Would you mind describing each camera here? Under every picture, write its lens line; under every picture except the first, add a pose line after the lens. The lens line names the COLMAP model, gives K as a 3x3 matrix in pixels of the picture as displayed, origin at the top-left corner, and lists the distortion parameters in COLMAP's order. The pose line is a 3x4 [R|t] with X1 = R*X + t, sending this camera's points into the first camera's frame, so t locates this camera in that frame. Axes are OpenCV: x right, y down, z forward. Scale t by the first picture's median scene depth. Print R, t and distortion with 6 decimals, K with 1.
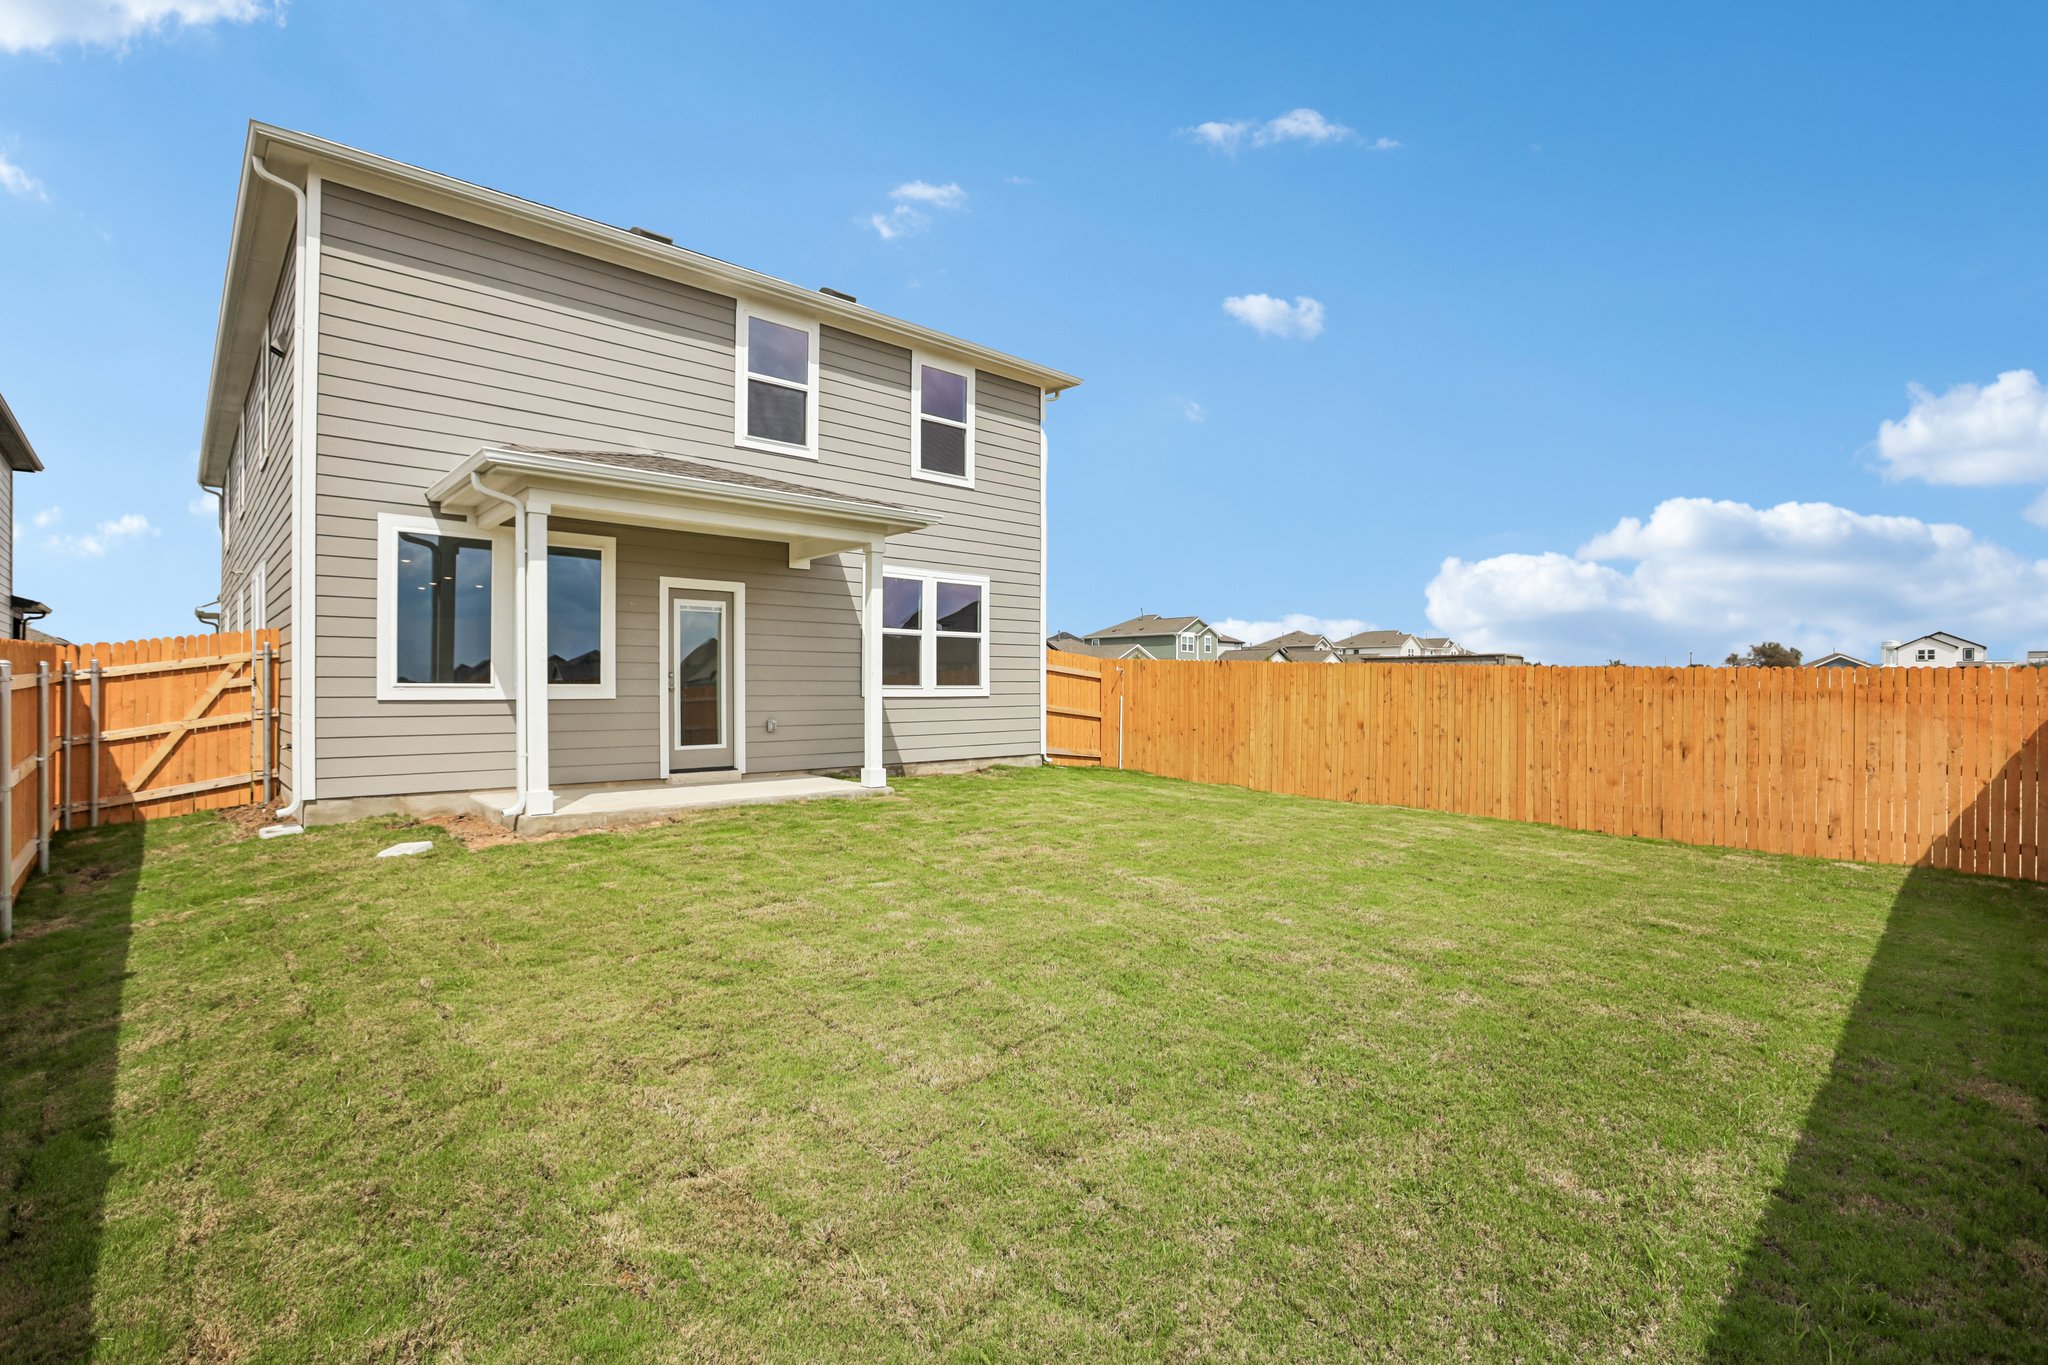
lens RADIAL K [[942.3, 0, 1024.0], [0, 942.3, 682.5], [0, 0, 1]] dist [-0.048484, 0.016510]
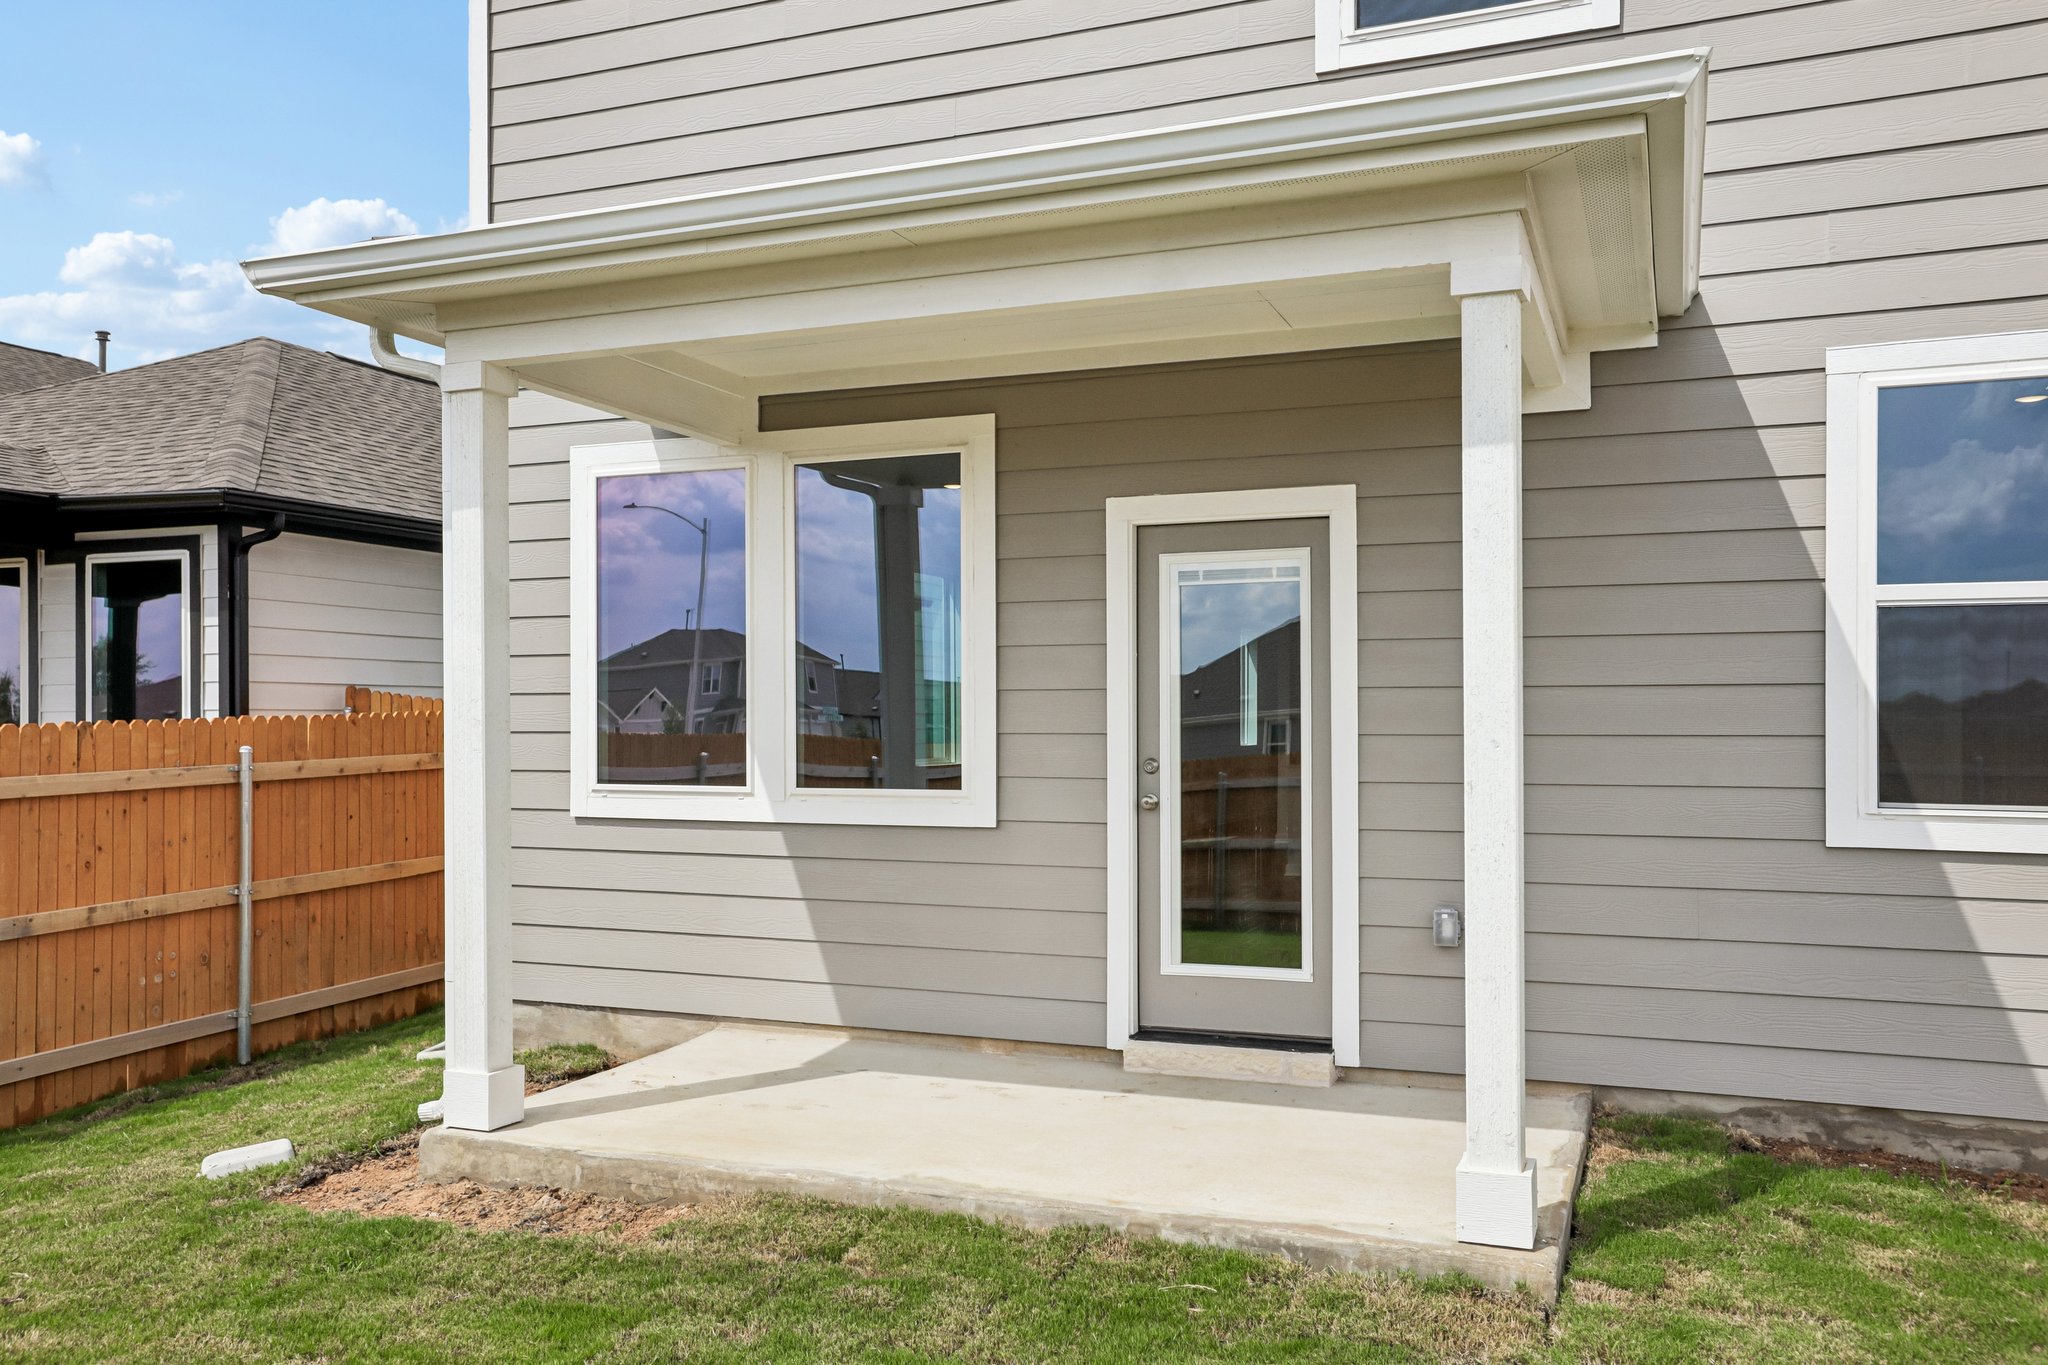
lens RADIAL K [[1632.8, 0, 1030.0], [0, 1632.8, 720.0], [0, 0, 1]] dist [-0.045702, 0.162265]
pose [[0.433897, -0.005118, -0.900948, 0.165757], [0.006115, 0.999978, -0.002736, -0.023385], [0.900942, -0.004322, 0.433918, 0.654480]]
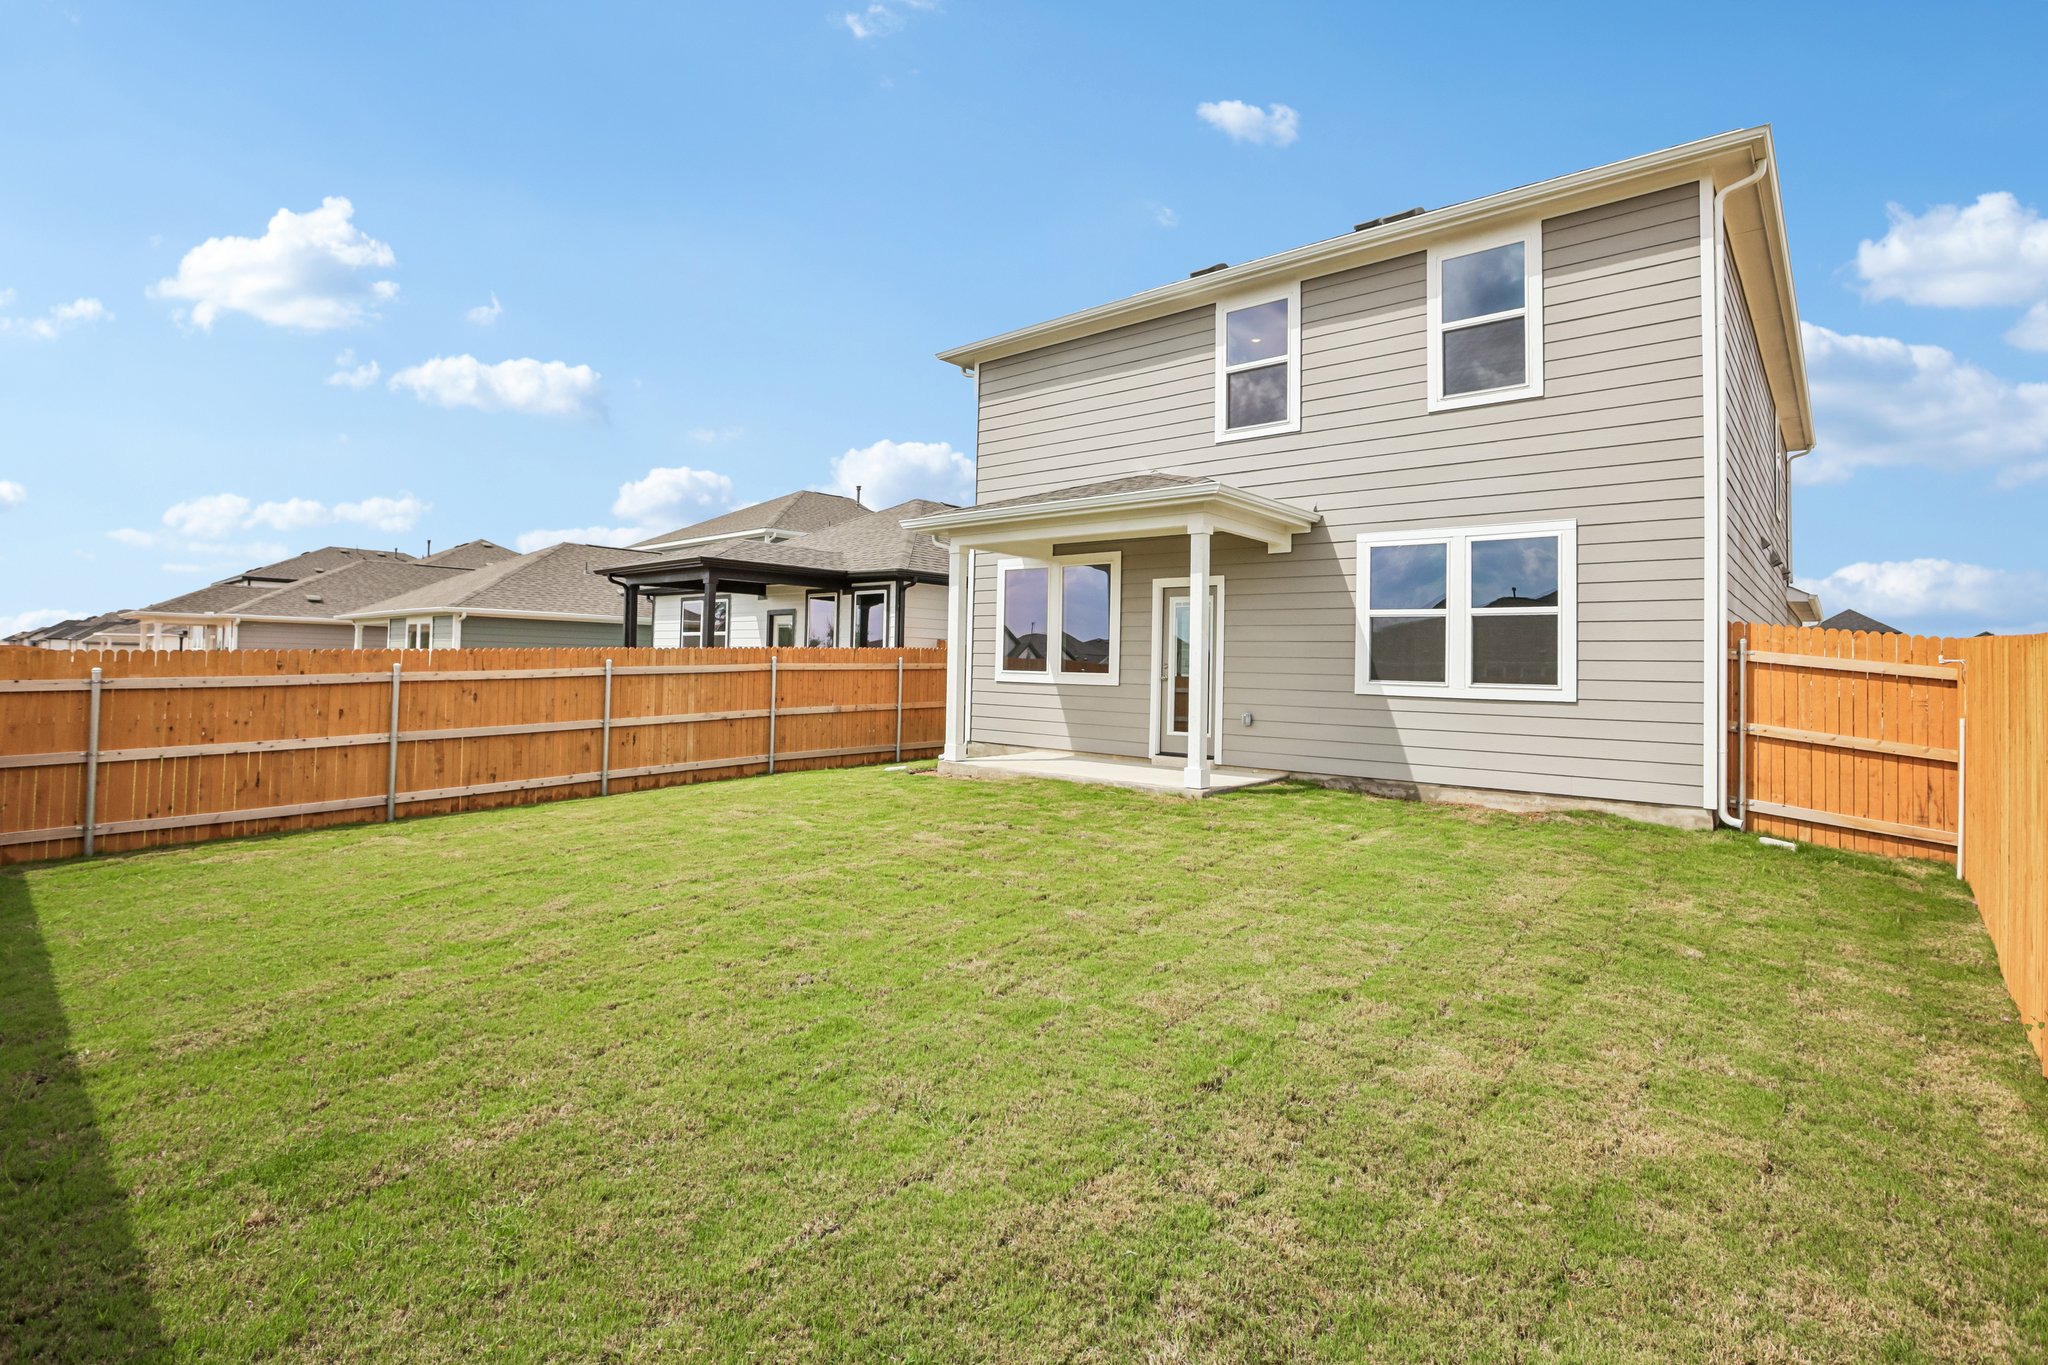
lens RADIAL K [[963.9, 0, 1018.2], [0, 963.9, 651.8], [0, 0, 1]] dist [-0.057450, 0.018199]
pose [[0.108630, -0.017421, -0.993930, 0.707617], [-0.021205, 0.999578, -0.019837, 0.001060], [0.993856, 0.023232, 0.108215, 0.672886]]
